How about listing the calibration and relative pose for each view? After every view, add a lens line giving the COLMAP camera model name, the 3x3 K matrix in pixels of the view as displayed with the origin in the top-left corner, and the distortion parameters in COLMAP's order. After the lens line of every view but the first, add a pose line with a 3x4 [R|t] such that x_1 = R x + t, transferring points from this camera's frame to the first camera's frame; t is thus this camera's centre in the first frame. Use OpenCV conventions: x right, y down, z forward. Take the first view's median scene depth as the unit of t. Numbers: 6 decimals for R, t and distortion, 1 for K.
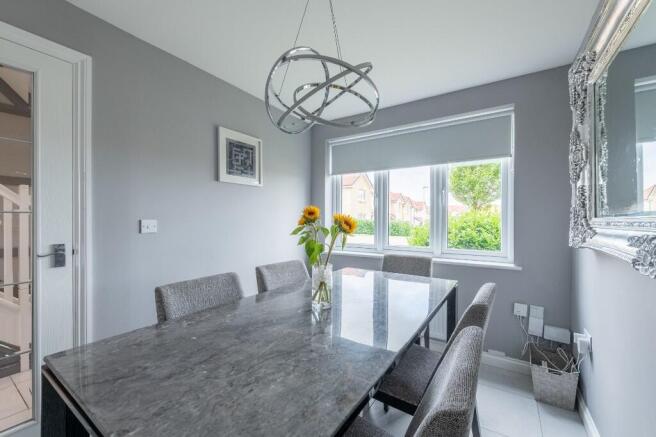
lens RADIAL K [[262.3, 0, 322.3], [0, 262.3, 219.2], [0, 0, 1]] dist [0.004963, -0.003680]
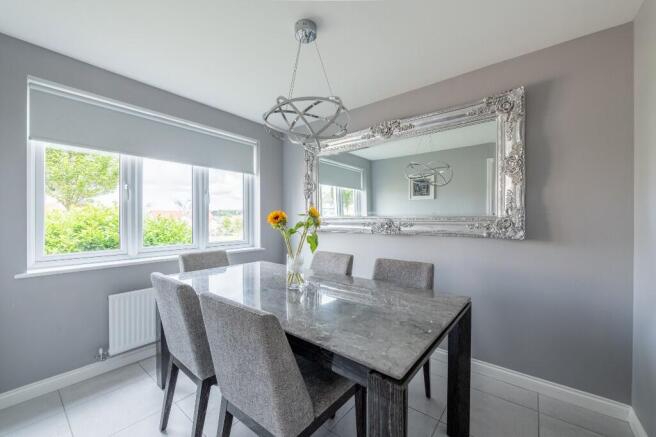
lens RADIAL K [[262.3, 0, 337.6], [0, 262.3, 218.8], [0, 0, 1]] dist [0.004963, -0.003680]
pose [[0.064761, -0.004297, 0.997892, -0.602363], [-0.005167, 0.999976, 0.004641, 0.000047], [-0.997887, -0.005457, 0.064737, 0.357860]]
